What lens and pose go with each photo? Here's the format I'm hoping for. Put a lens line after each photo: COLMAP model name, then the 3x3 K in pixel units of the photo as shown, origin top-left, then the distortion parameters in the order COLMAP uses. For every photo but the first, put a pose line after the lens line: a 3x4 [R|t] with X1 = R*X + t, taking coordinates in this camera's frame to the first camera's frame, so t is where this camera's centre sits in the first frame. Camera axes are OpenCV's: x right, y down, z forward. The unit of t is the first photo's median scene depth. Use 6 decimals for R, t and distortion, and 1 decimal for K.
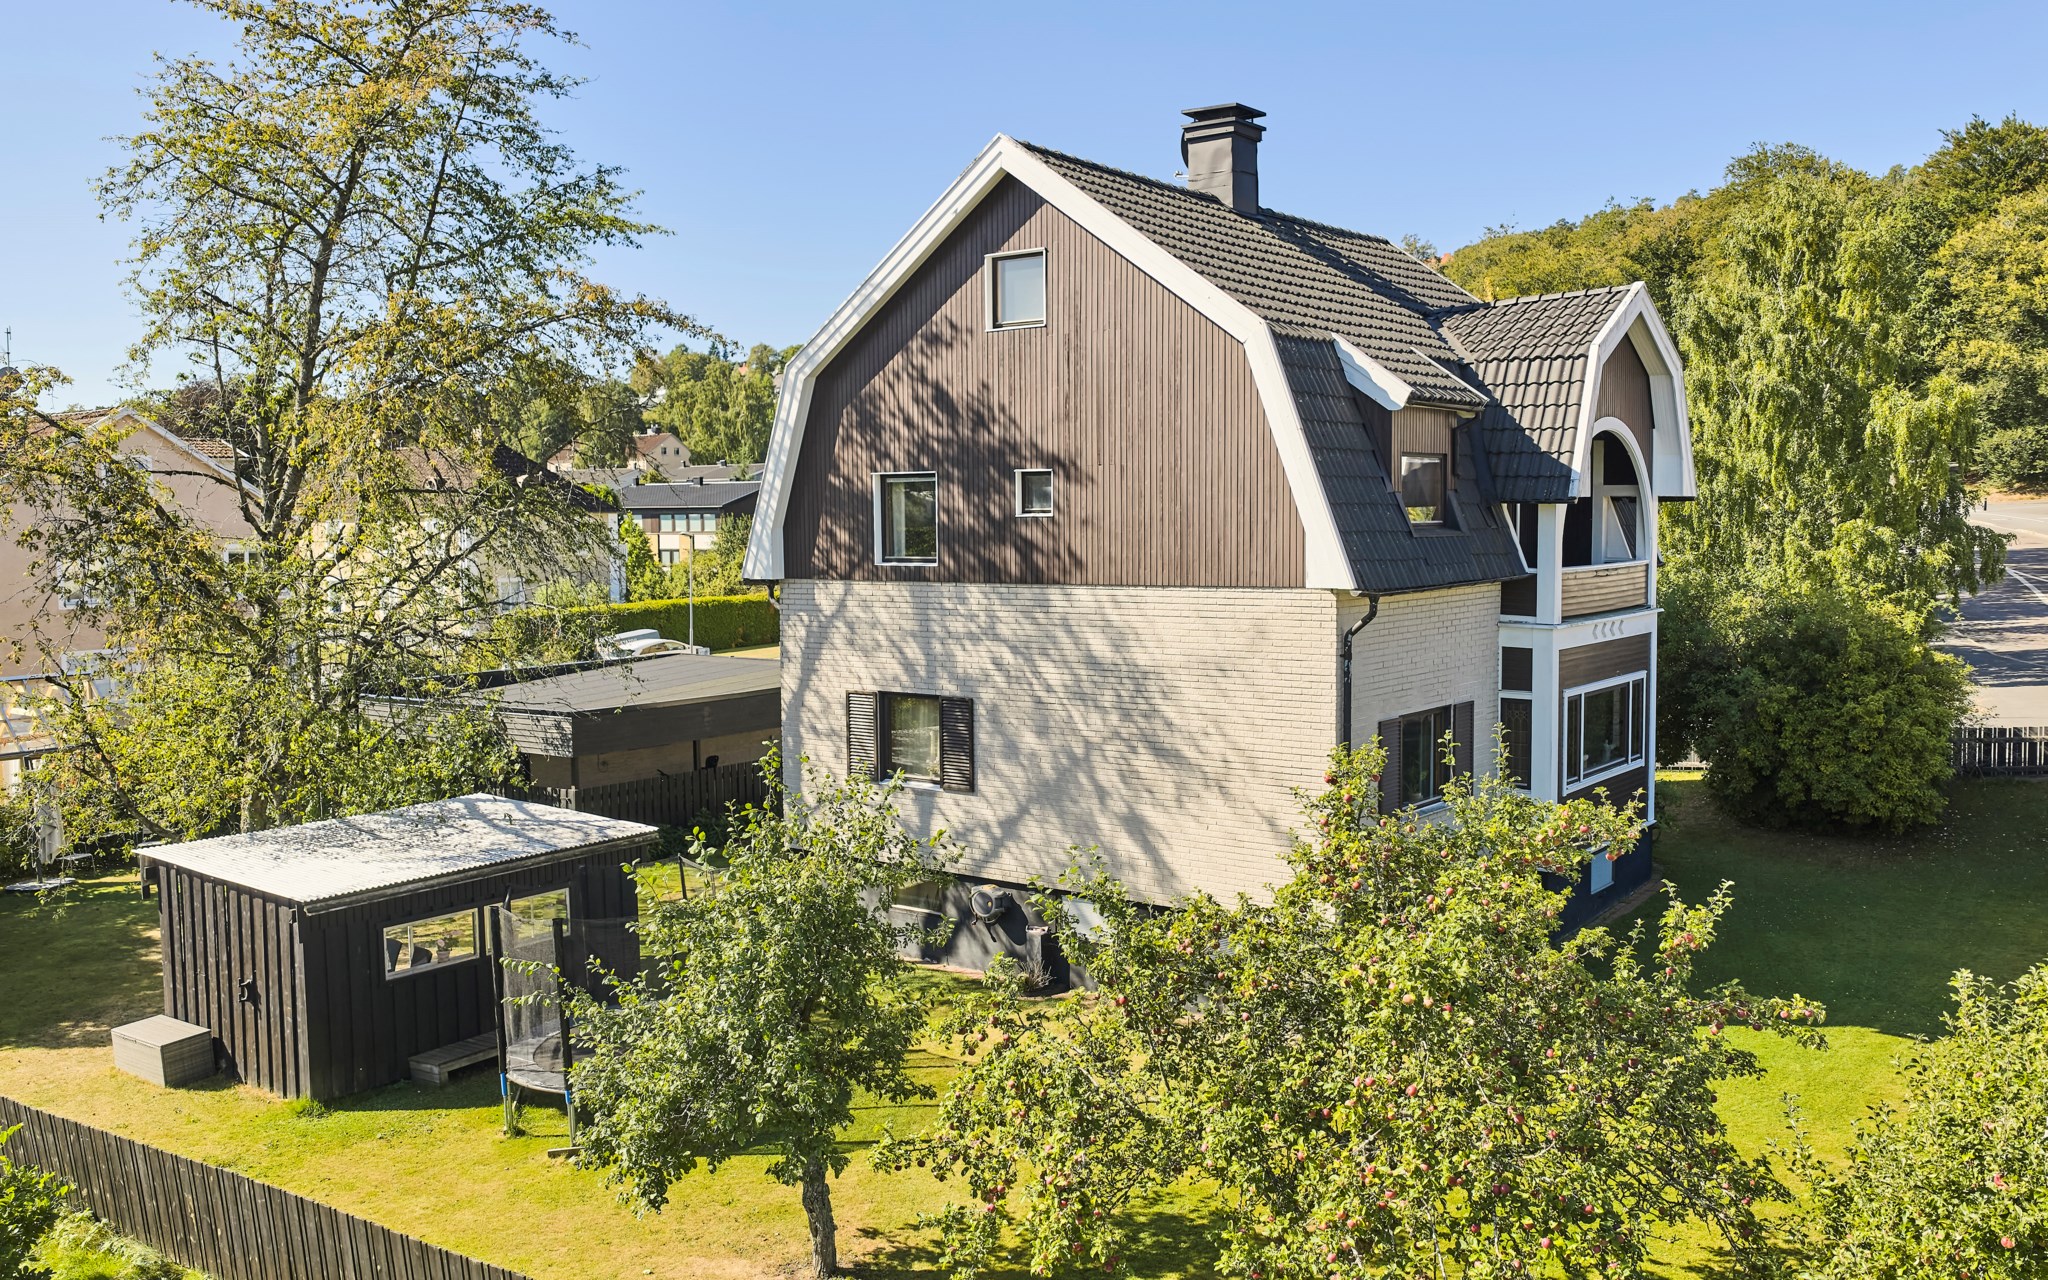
lens RADIAL K [[1693.9, 0, 1024.0], [0, 1693.9, 640.0], [0, 0, 1]] dist [0.005060, 0.004129]
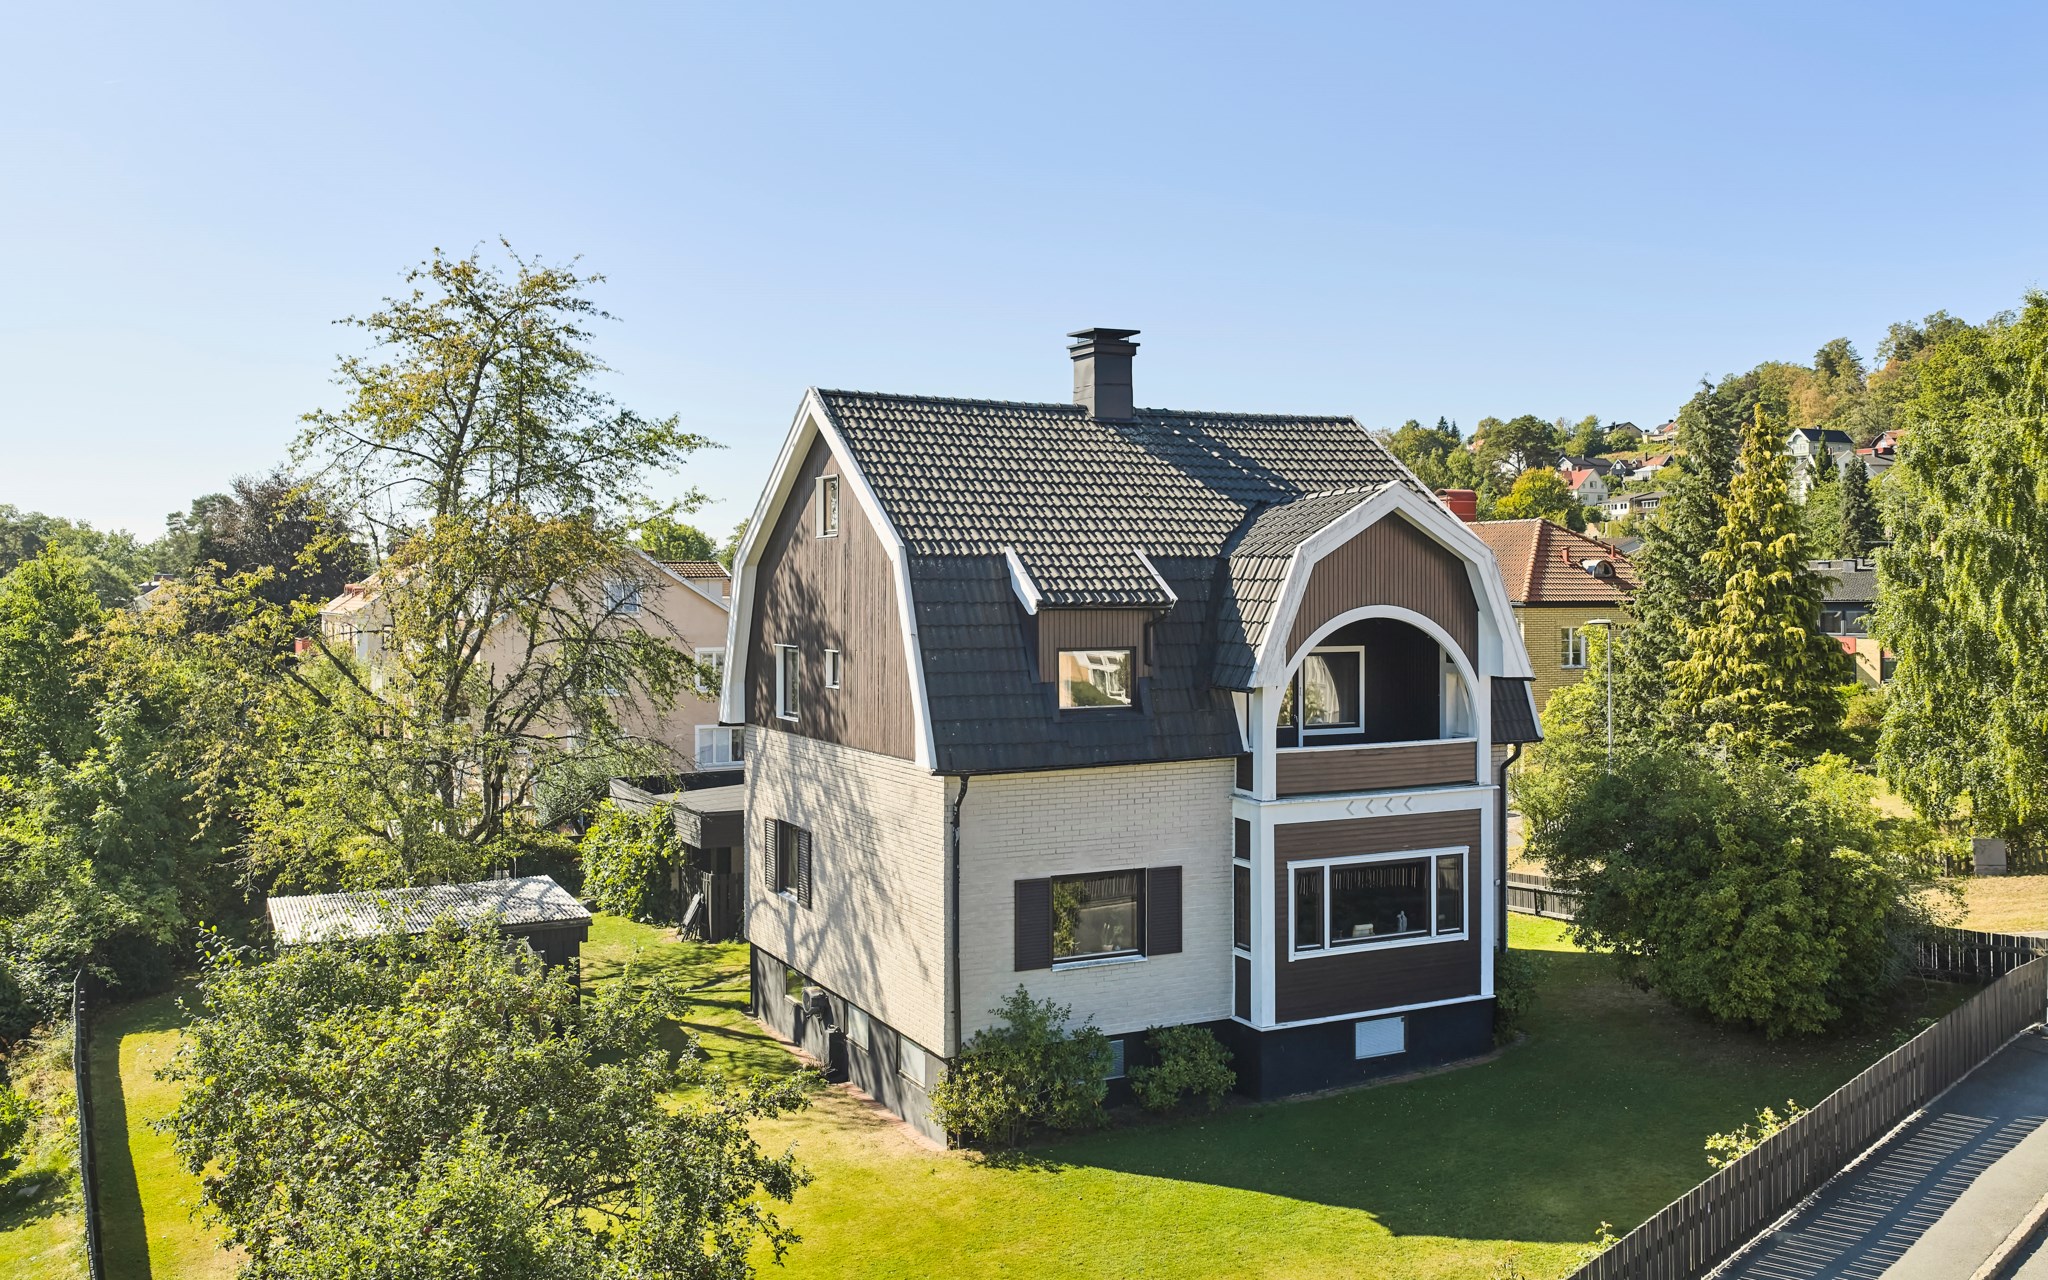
lens RADIAL K [[1697.9, 0, 1000.2], [0, 1697.9, 577.7], [0, 0, 1]] dist [0.002558, 0.004164]
pose [[0.902752, 0.004566, -0.430138, 0.608053], [-0.038868, 0.996719, -0.070995, -0.065563], [0.428403, 0.080810, 0.899967, -0.063456]]
